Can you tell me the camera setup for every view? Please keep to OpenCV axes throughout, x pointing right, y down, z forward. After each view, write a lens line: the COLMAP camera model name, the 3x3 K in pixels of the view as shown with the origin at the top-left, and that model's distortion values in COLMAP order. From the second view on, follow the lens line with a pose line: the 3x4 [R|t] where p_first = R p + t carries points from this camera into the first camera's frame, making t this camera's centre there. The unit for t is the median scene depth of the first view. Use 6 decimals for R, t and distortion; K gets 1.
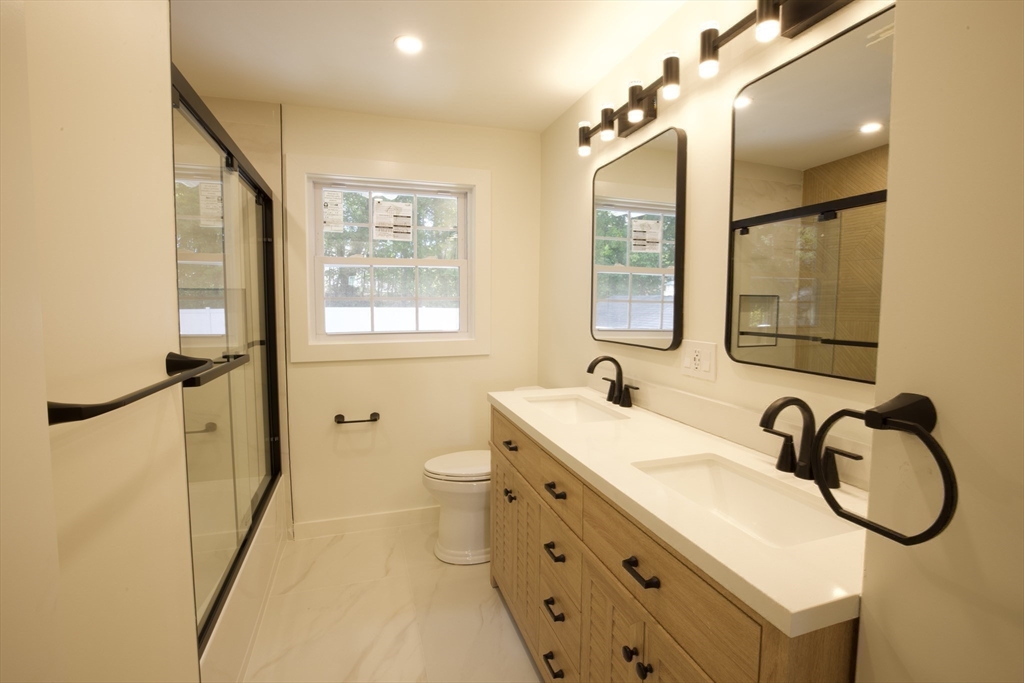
lens RADIAL K [[469.9, 0, 512.0], [0, 469.9, 341.5], [0, 0, 1]] dist [-0.027927, 0.000681]
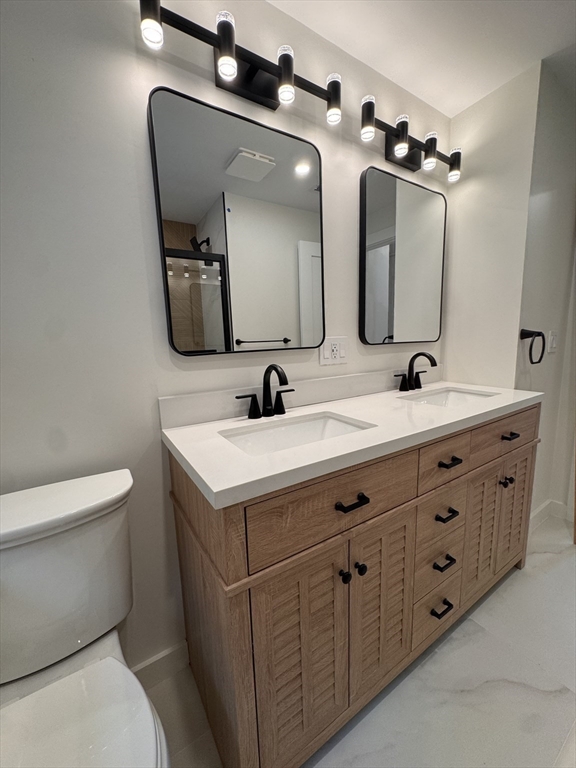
lens RADIAL K [[306.5, 0, 288.0], [0, 306.5, 384.0], [0, 0, 1]] dist [-0.019802, 0.011509]
pose [[-0.254984, -0.144790, 0.956044, -0.585537], [0.095680, 0.980095, 0.173951, -0.046662], [-0.962200, 0.135829, -0.236055, 1.724980]]
